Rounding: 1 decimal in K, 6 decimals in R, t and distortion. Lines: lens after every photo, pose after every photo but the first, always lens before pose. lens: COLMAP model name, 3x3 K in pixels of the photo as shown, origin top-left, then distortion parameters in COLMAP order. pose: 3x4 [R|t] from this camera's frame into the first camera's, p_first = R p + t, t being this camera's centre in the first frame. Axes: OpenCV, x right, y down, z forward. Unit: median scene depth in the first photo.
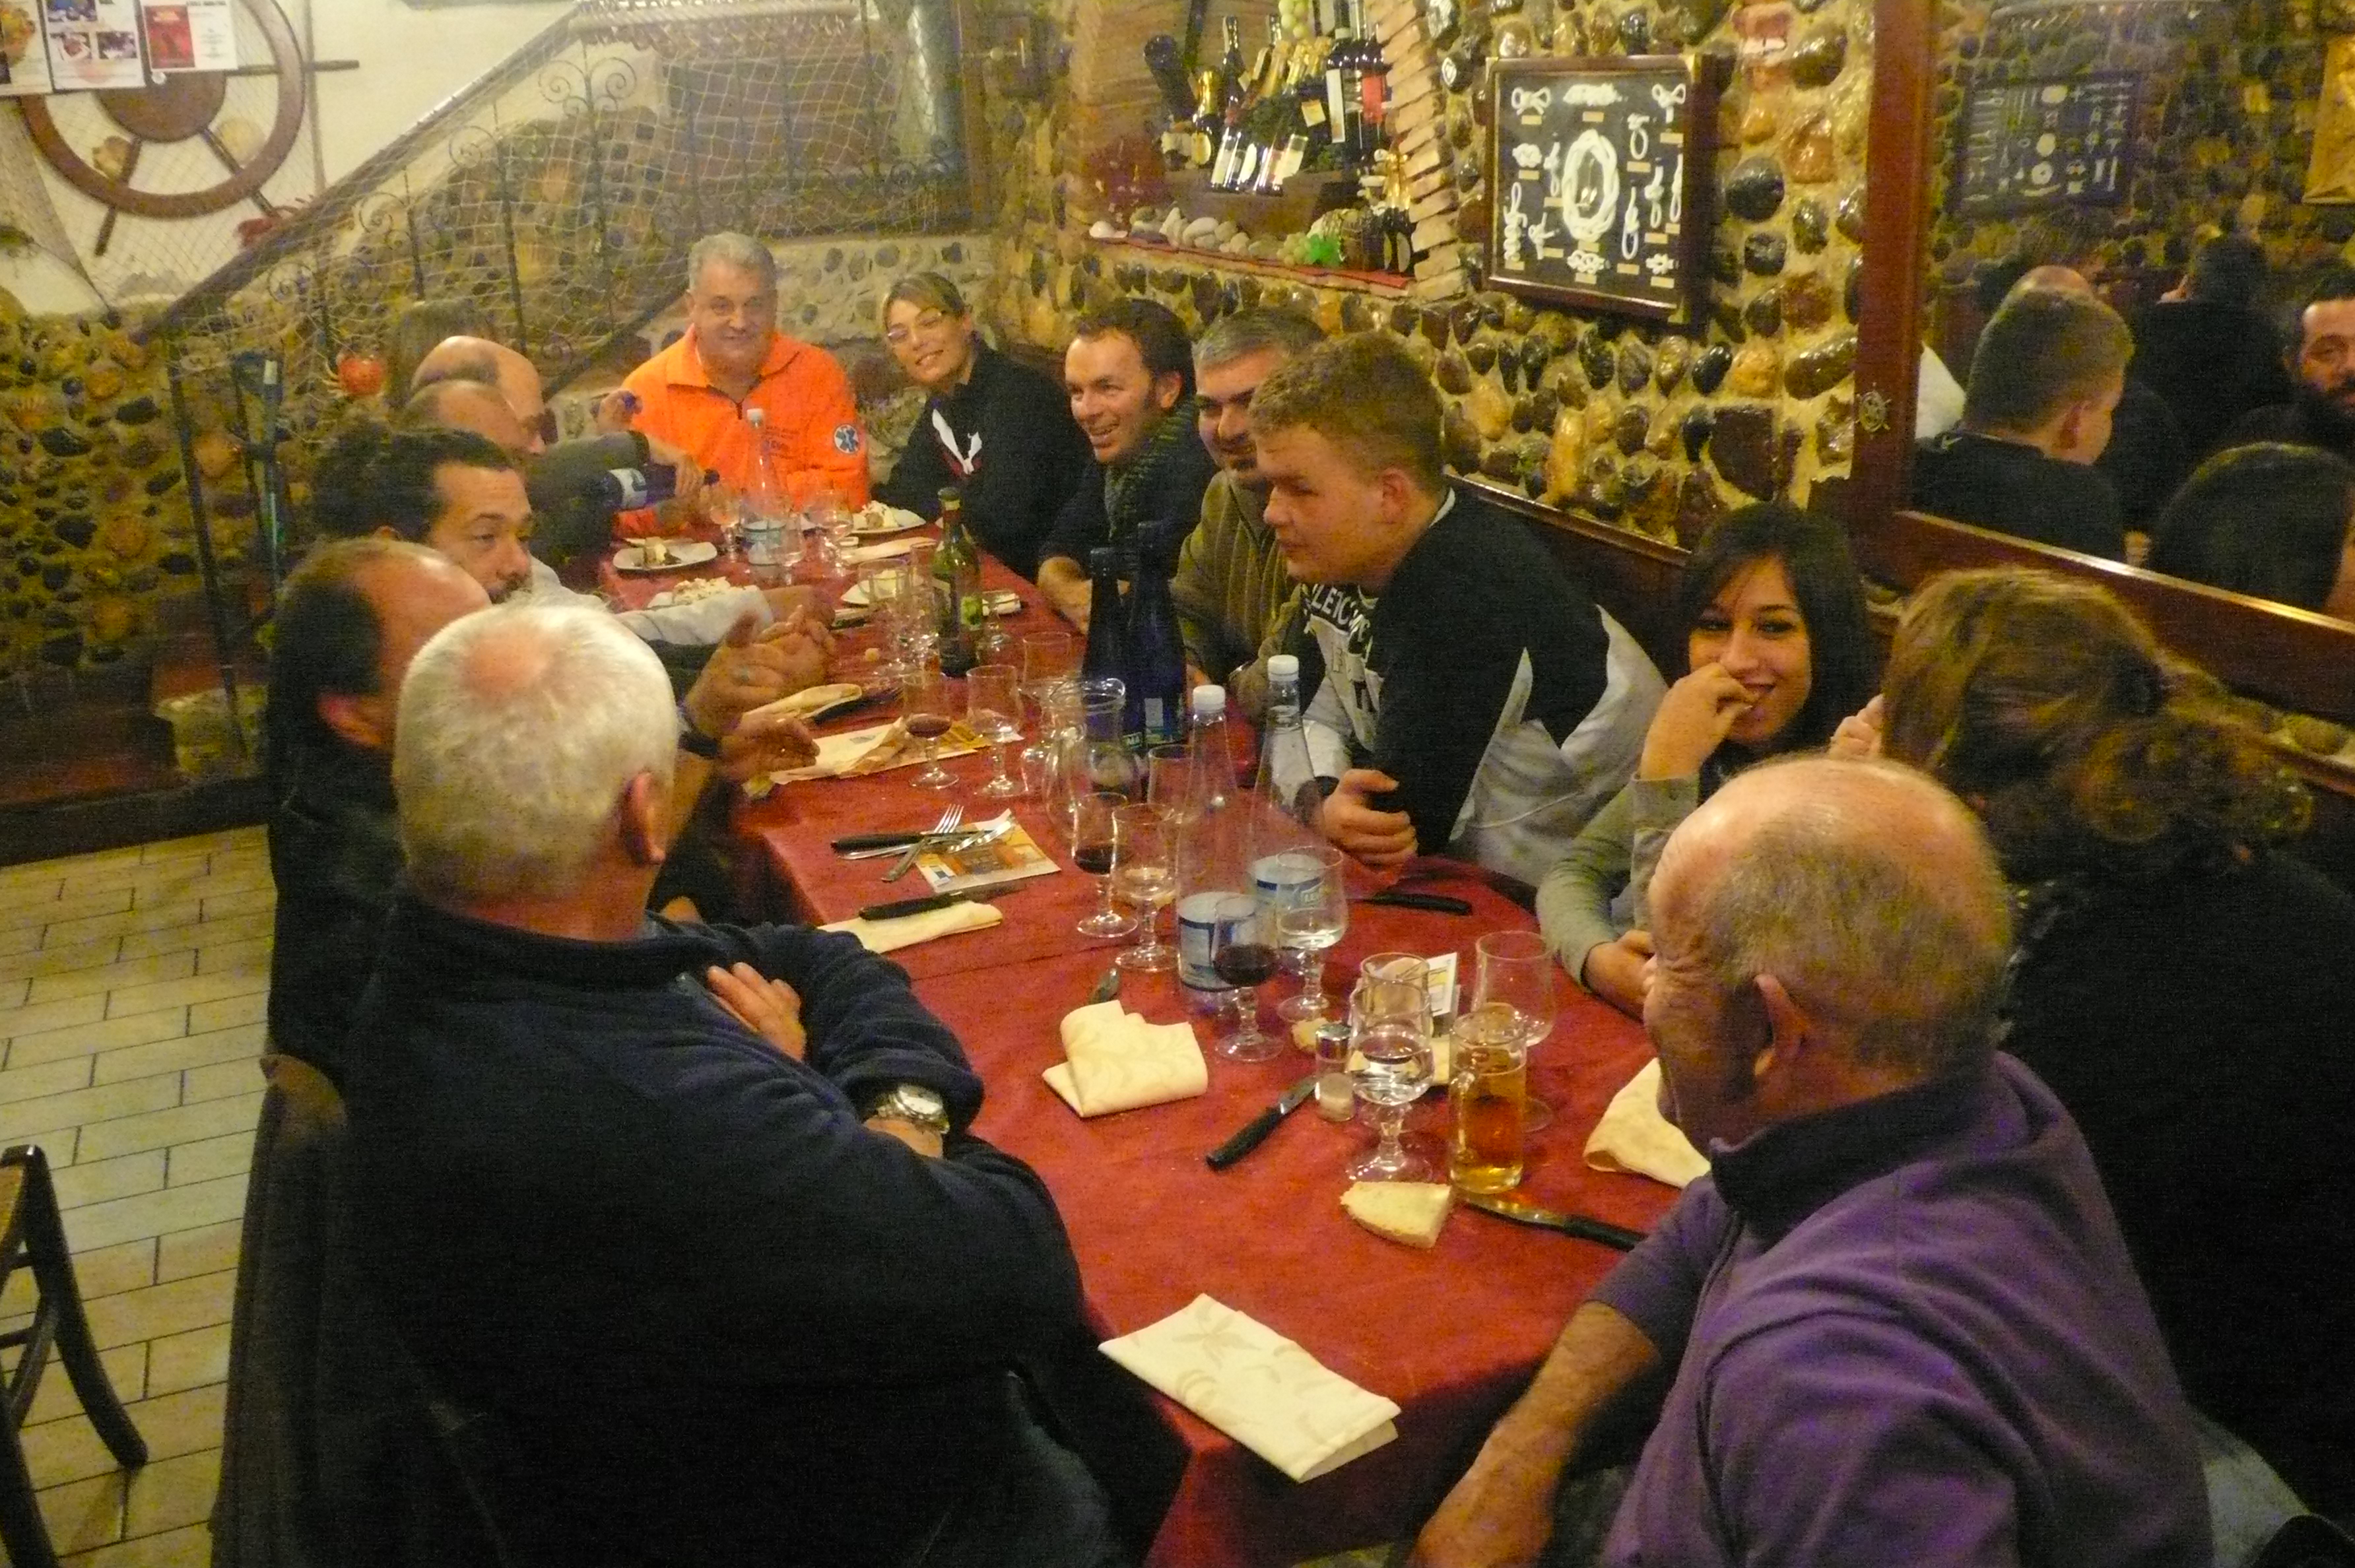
lens RADIAL K [[2151.5, 0, 1177.5], [0, 2151.5, 784.0], [0, 0, 1]] dist [-0.090450, 0.034529]
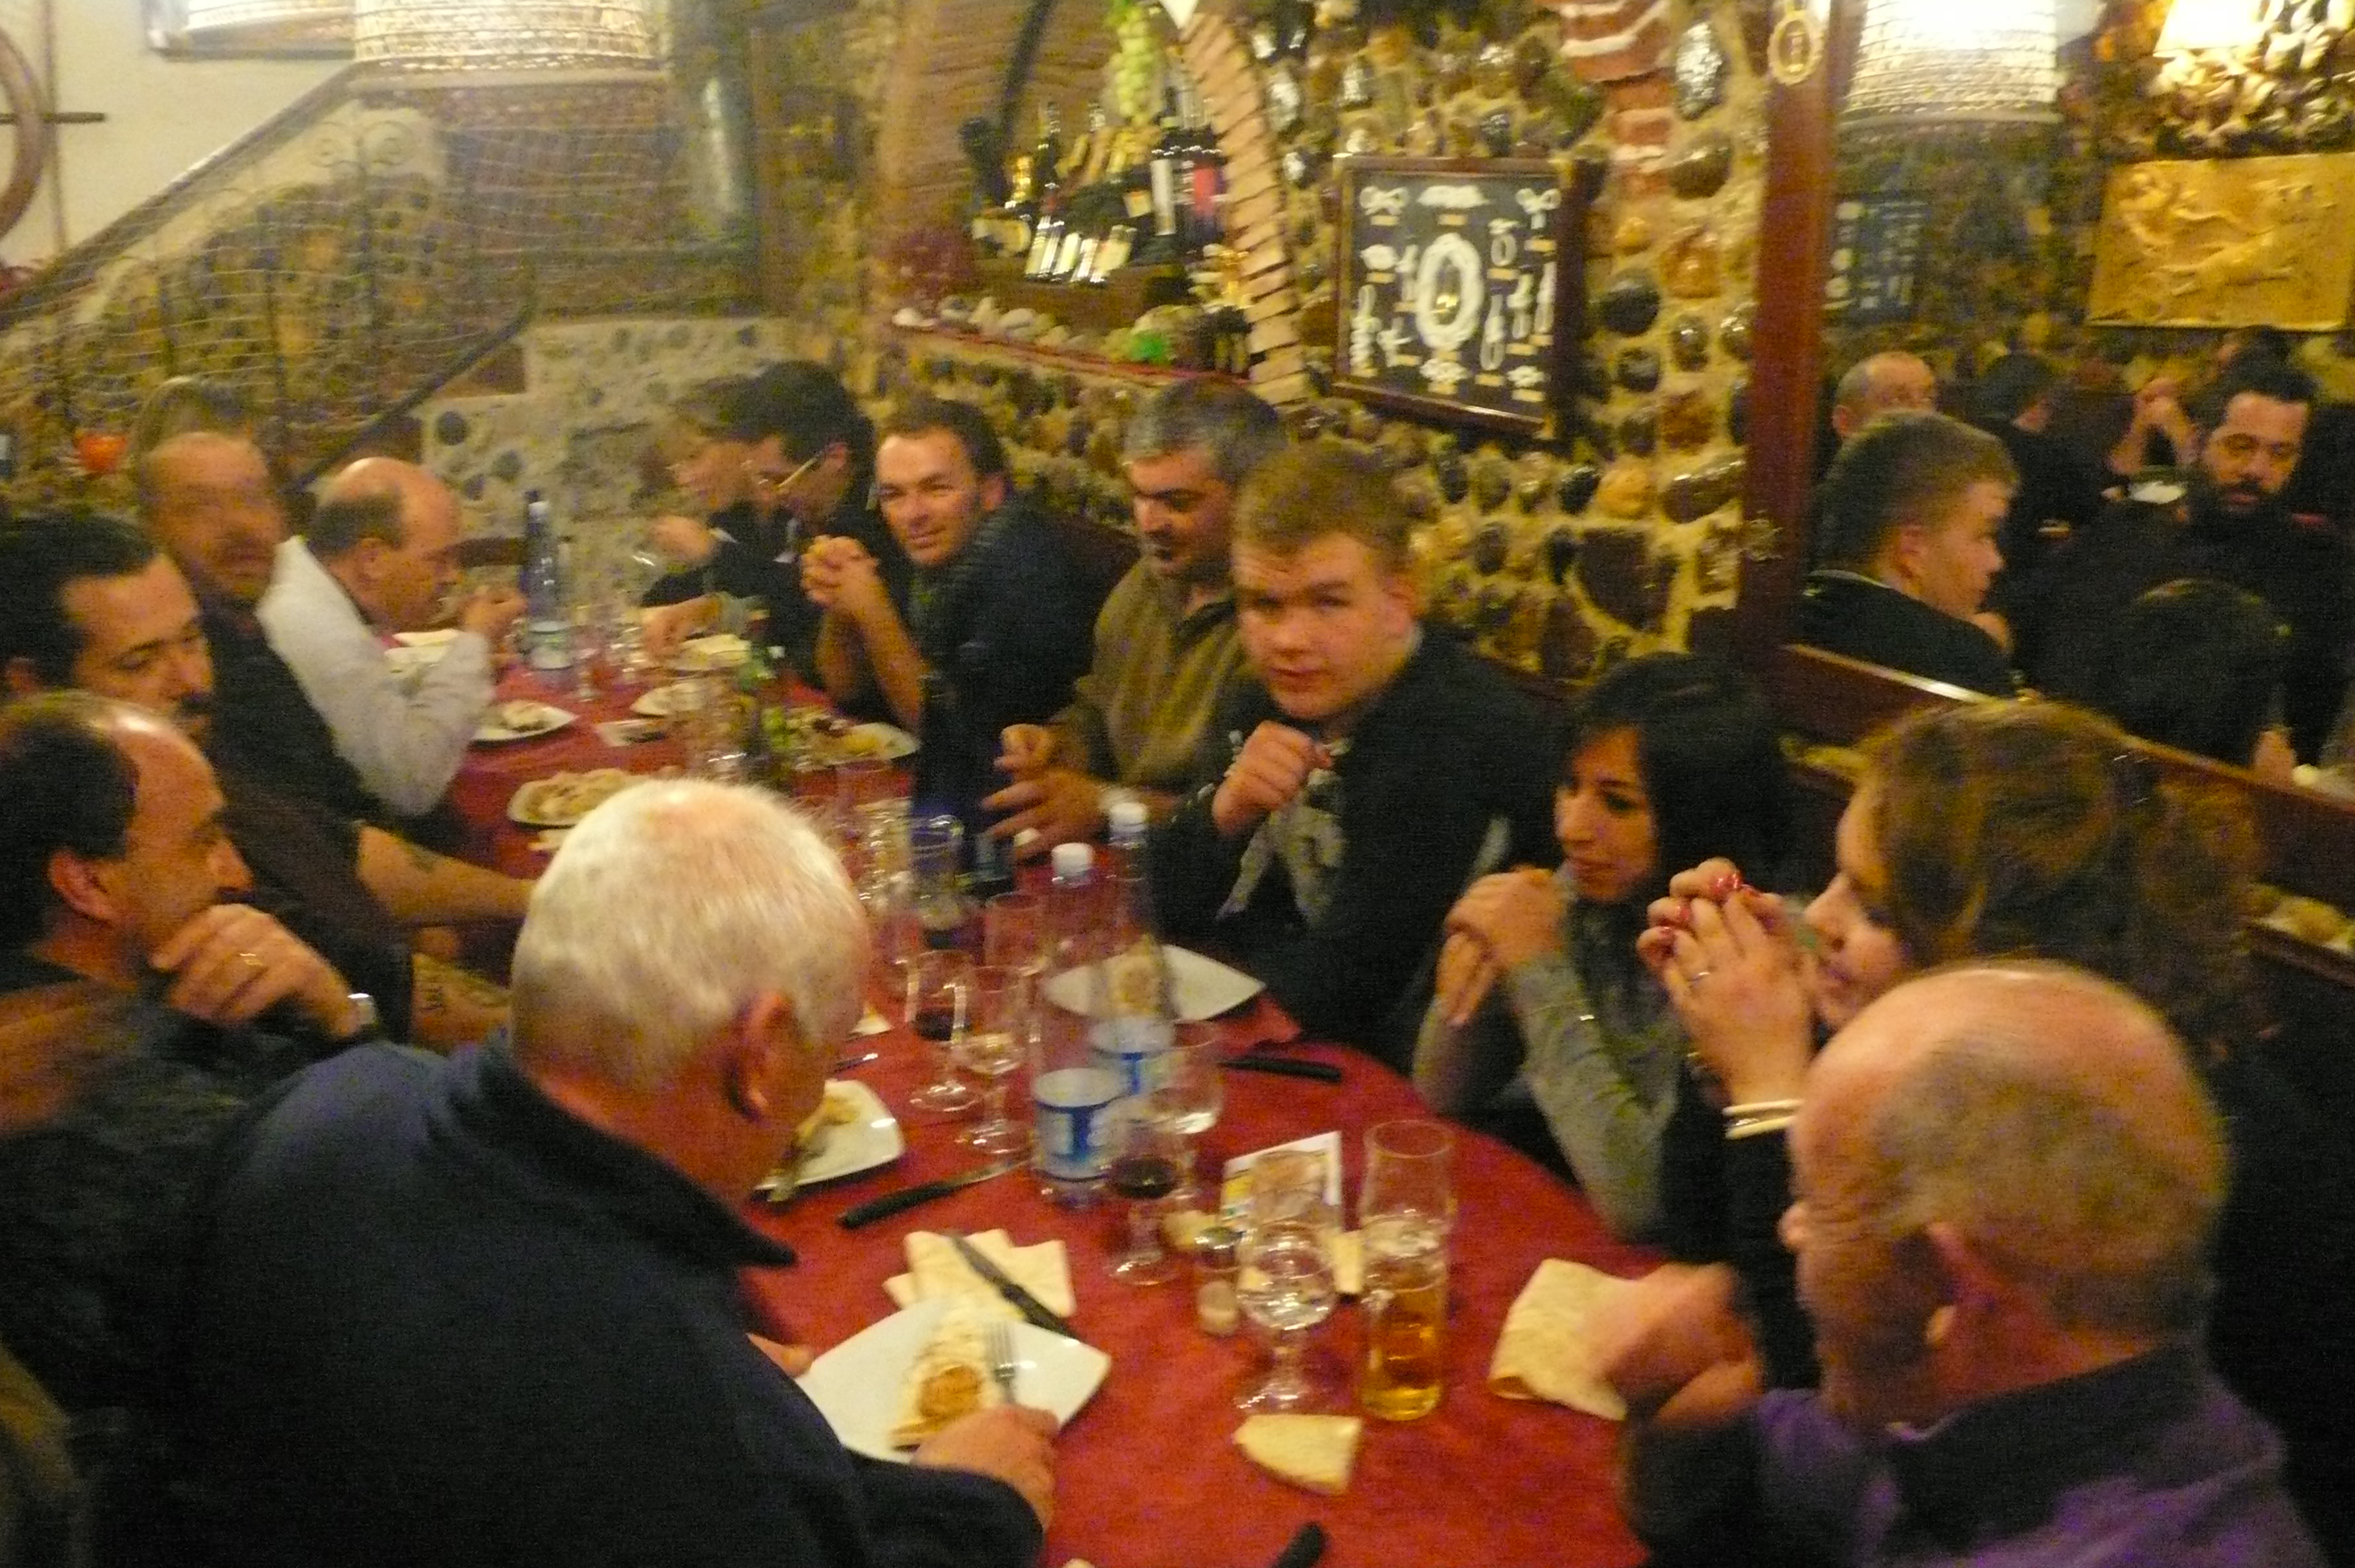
lens RADIAL K [[2063.0, 0, 1177.5], [0, 2063.0, 784.0], [0, 0, 1]] dist [-0.105876, 0.045977]
pose [[0.992764, 0.004998, 0.119979, -0.029909], [-0.001790, 0.999638, -0.026827, -0.031296], [-0.120069, 0.026418, 0.992414, 0.097783]]
